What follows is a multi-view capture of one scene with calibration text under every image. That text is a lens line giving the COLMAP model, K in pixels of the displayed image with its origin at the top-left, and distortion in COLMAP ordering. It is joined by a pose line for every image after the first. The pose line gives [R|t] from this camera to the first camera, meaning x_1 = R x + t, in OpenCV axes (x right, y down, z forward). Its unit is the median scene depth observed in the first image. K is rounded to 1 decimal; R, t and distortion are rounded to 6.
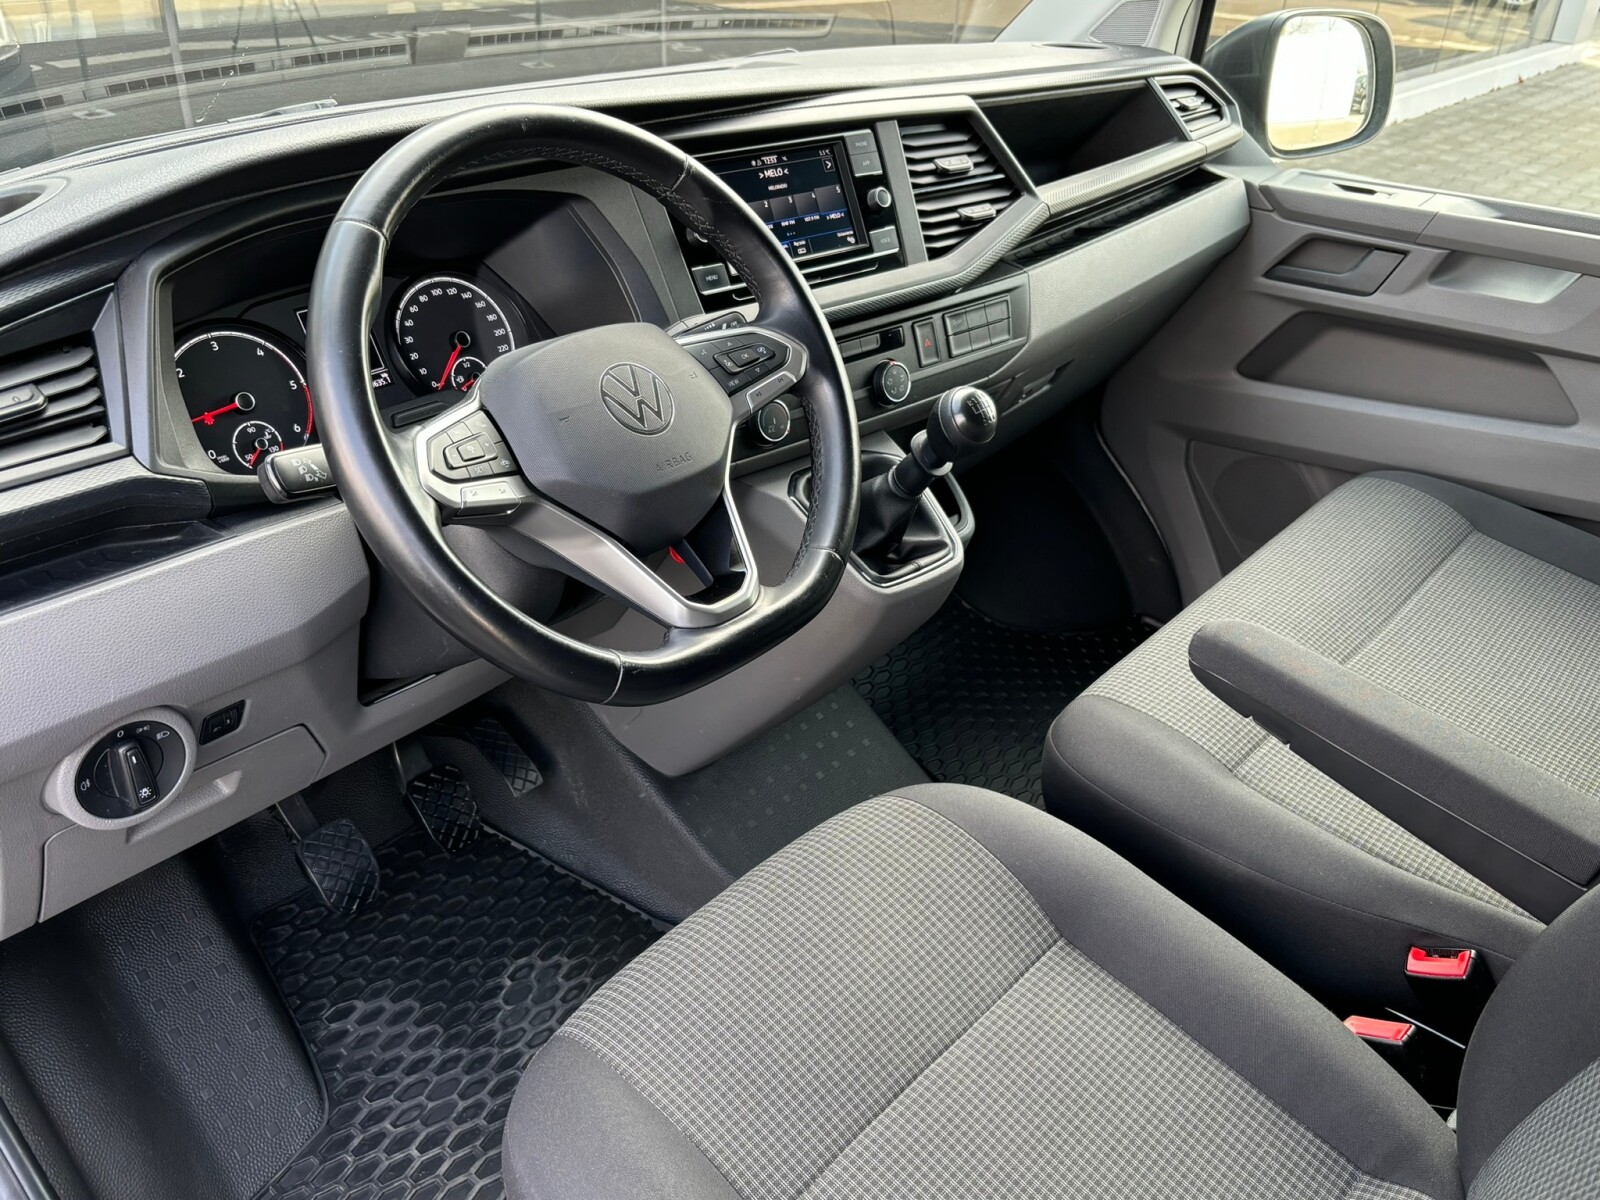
lens RADIAL K [[1423.4, 0, 801.5], [0, 1423.4, 608.0], [0, 0, 1]] dist [0.055727, -0.078968]
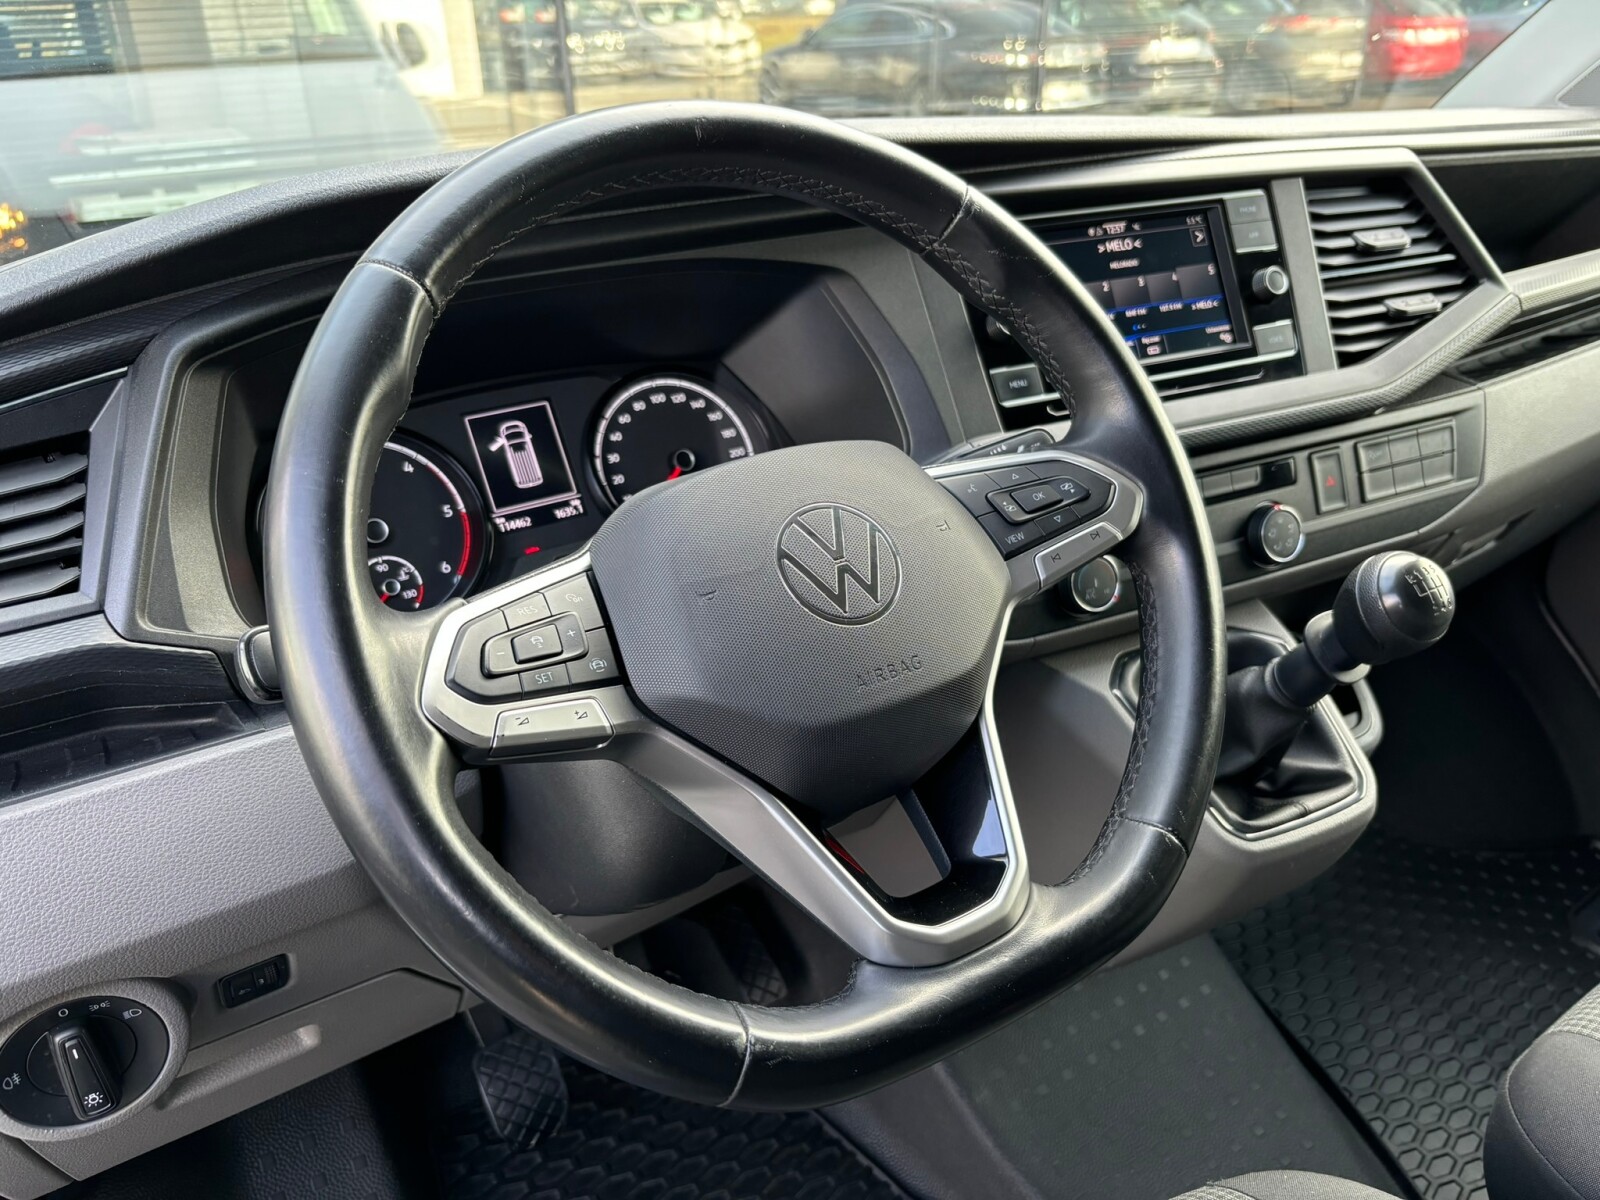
lens RADIAL K [[1220.8, 0, 790.1], [0, 1220.8, 594.3], [0, 0, 1]] dist [0.016152, -0.004435]
pose [[0.955932, 0.060819, -0.287221, 0.010159], [-0.082996, 0.994384, -0.065667, -0.073331], [0.281614, 0.086611, 0.955611, 0.375453]]
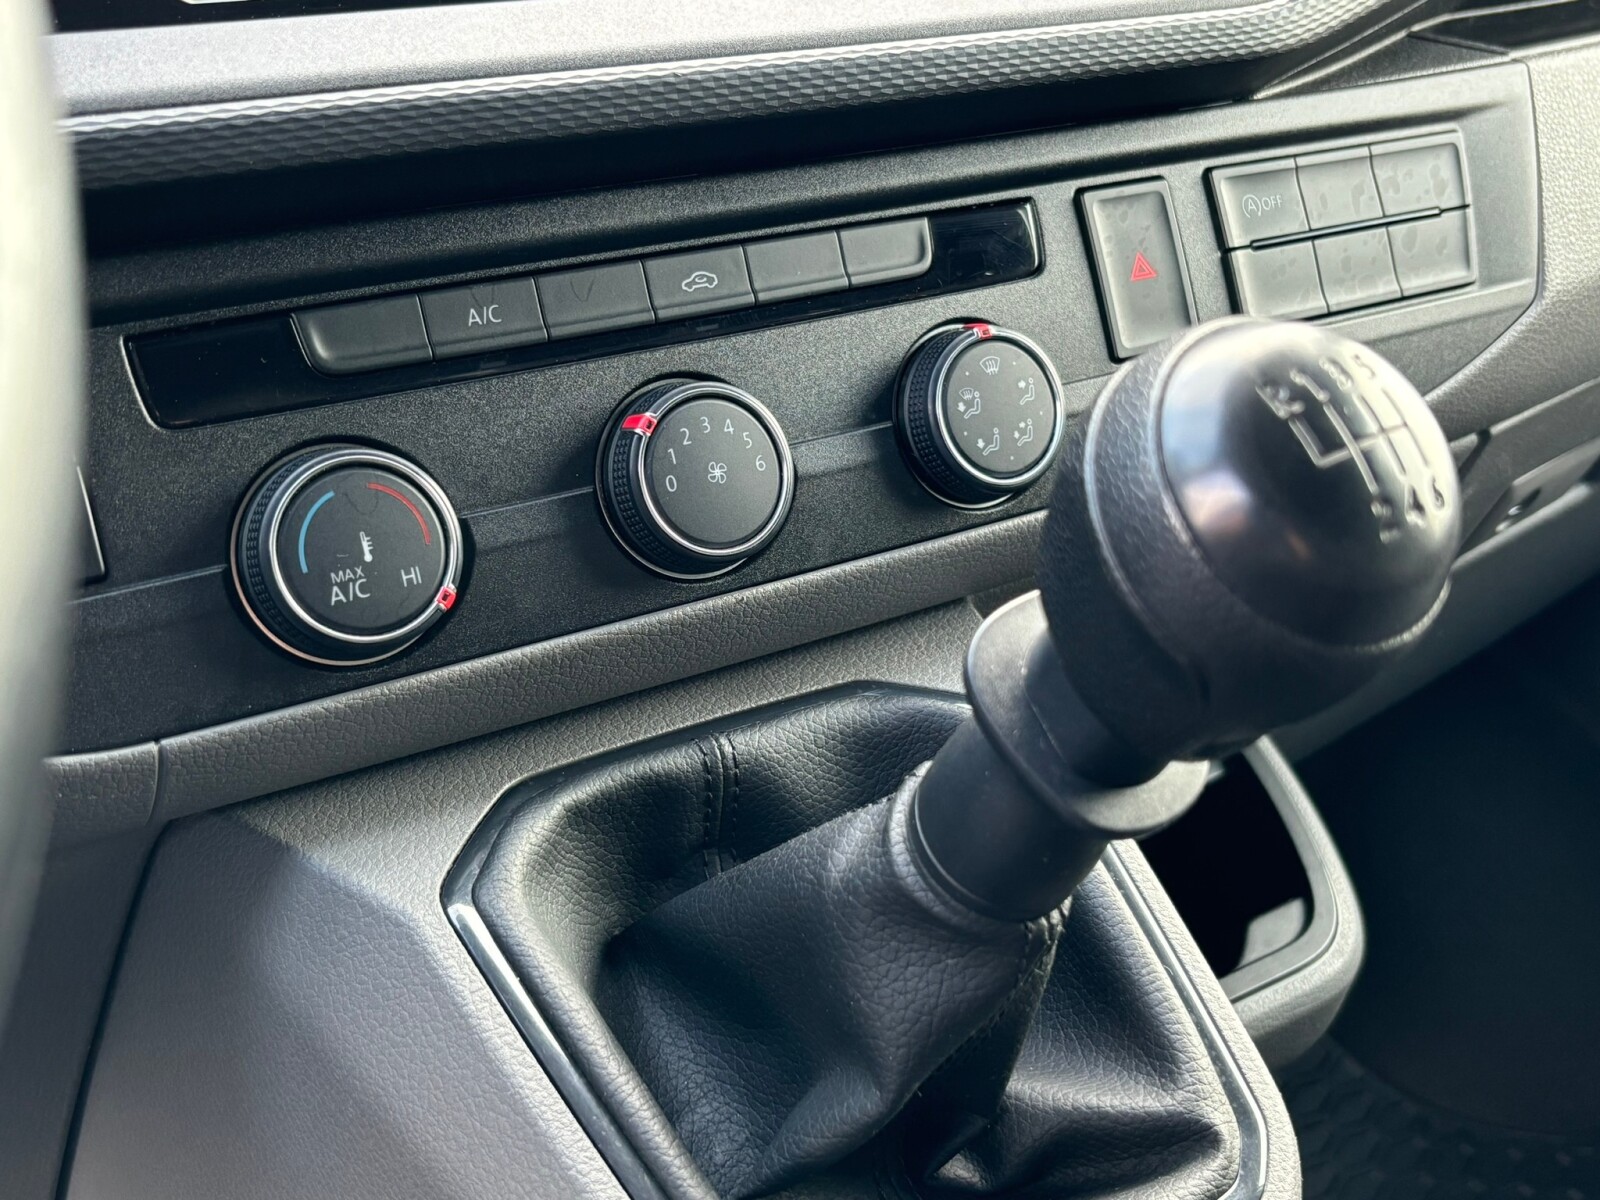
lens RADIAL K [[1743.3, 0, 790.7], [0, 1743.3, 606.9], [0, 0, 1]] dist [-0.000981, 0.000000]
pose [[0.979507, -0.005053, -0.201345, 0.097761], [-0.024509, 0.989265, -0.144060, -0.086439], [0.199912, 0.146042, 0.968869, 0.757464]]
